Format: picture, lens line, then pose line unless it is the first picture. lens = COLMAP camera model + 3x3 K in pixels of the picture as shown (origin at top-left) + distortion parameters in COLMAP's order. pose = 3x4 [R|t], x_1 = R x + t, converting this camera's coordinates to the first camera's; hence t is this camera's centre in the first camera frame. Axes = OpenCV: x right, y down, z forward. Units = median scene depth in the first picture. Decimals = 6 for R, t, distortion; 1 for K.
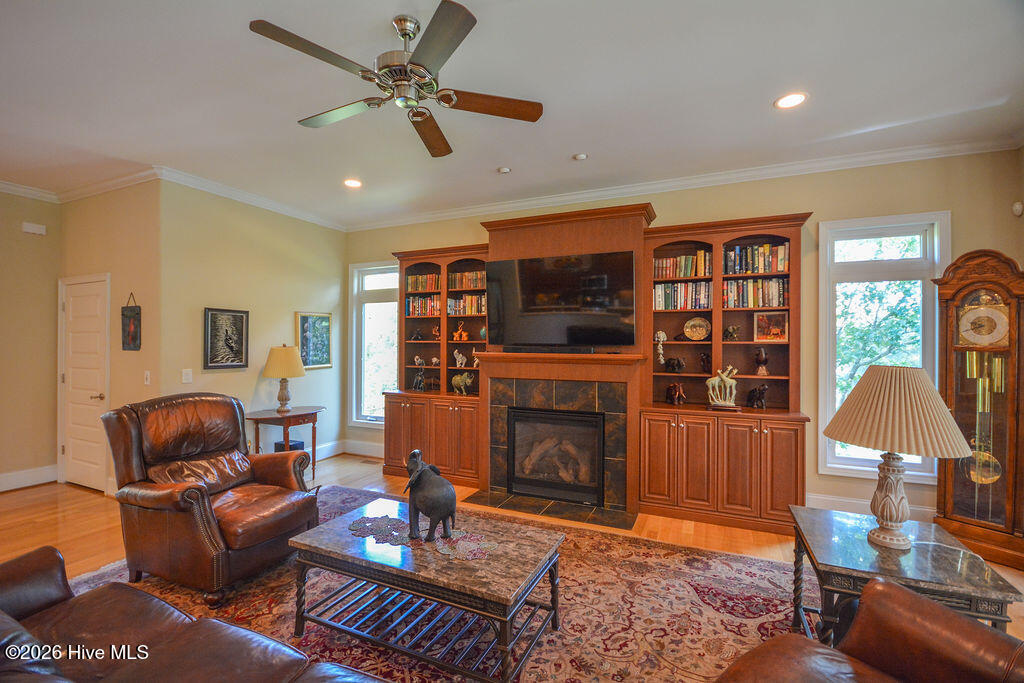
lens RADIAL K [[451.4, 0, 512.0], [0, 451.4, 341.5], [0, 0, 1]] dist [-0.010232, 0.000097]
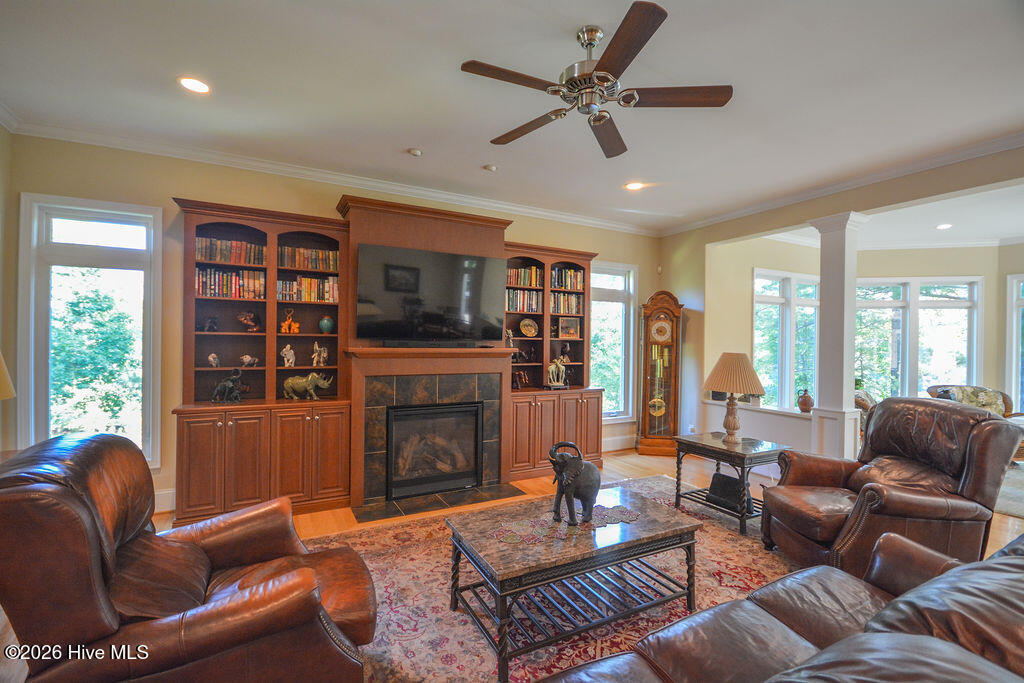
lens RADIAL K [[451.4, 0, 512.0], [0, 451.4, 341.5], [0, 0, 1]] dist [-0.010232, 0.000097]
pose [[0.609514, 0.002443, 0.792771, -0.630386], [-0.014586, 0.999861, 0.008133, 0.000775], [-0.792641, -0.016520, 0.609465, 0.264601]]
